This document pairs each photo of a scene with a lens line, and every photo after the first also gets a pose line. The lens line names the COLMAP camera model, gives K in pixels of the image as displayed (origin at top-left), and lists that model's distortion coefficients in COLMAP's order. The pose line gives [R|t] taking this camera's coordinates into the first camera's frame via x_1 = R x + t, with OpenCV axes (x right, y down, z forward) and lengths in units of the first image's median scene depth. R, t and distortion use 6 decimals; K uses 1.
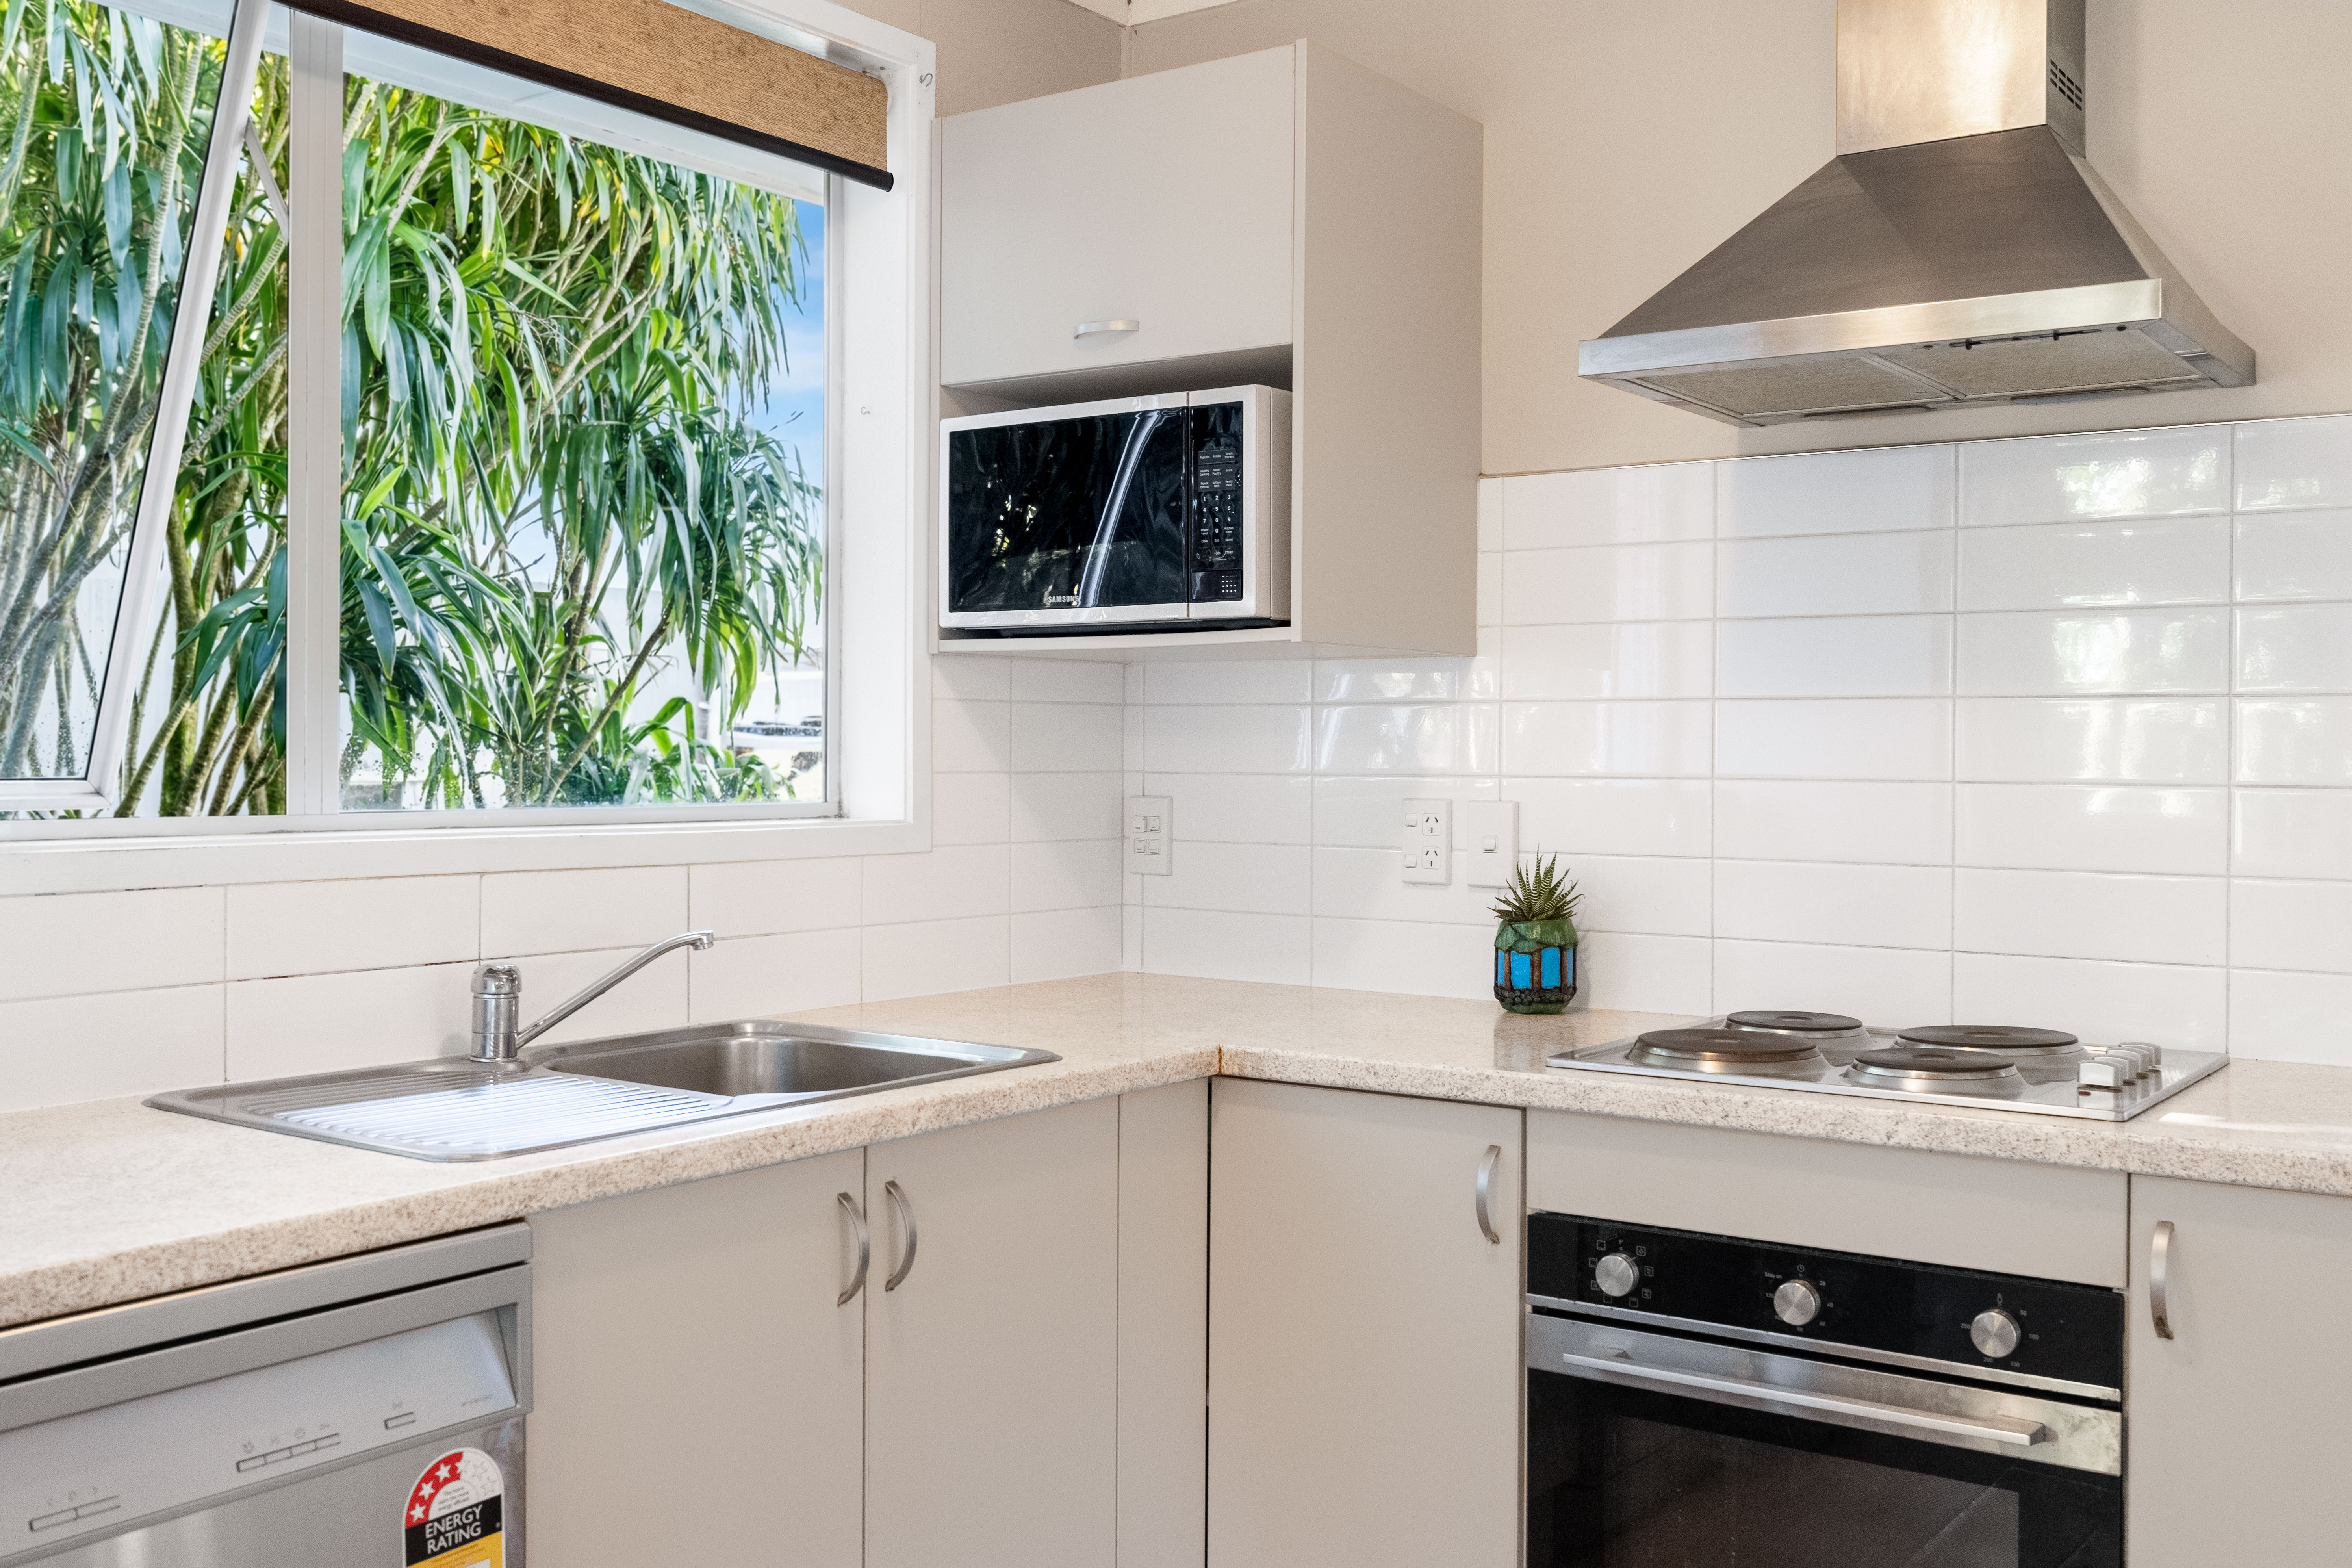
lens RADIAL K [[2183.0, 0, 1176.0], [0, 2183.0, 784.0], [0, 0, 1]] dist [0.007755, -0.000777]
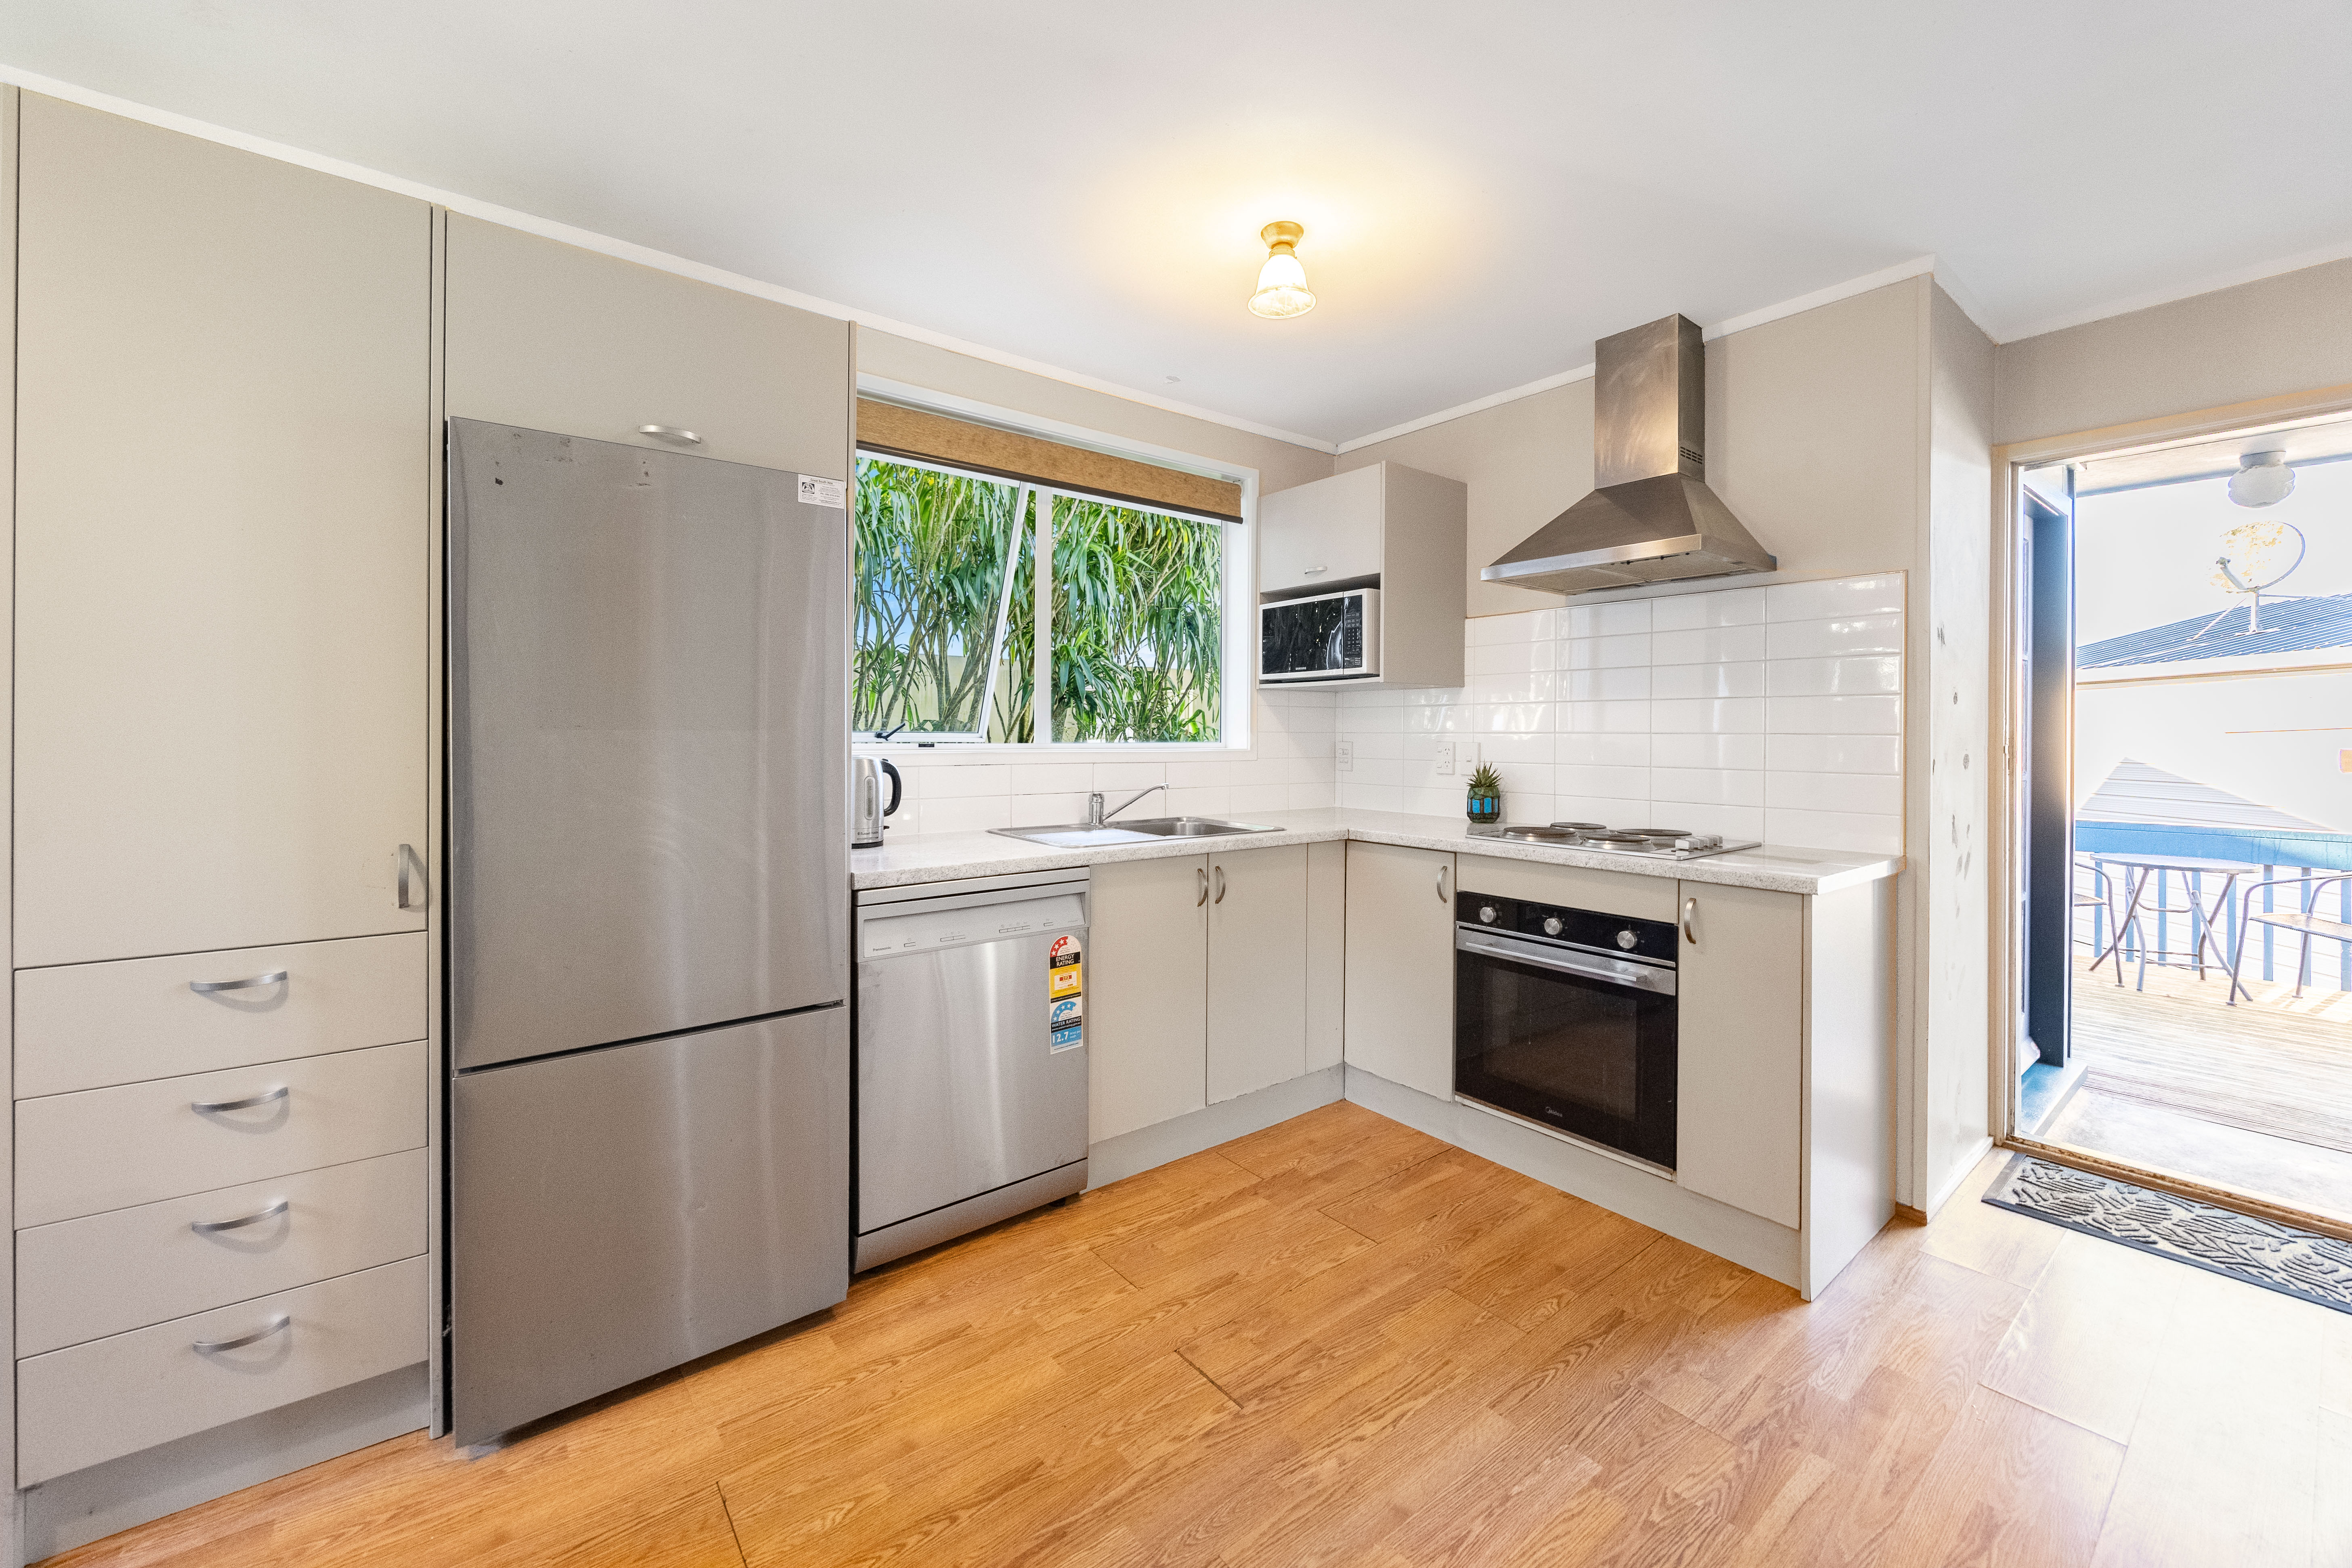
lens RADIAL K [[921.0, 0, 1206.0], [0, 921.0, 749.7], [0, 0, 1]] dist [0.002252, 0.000066]
pose [[0.964739, 0.000959, -0.263207, 0.139518], [-0.001185, 0.999999, -0.000699, 0.019460], [0.263206, 0.000987, 0.964739, -0.157269]]
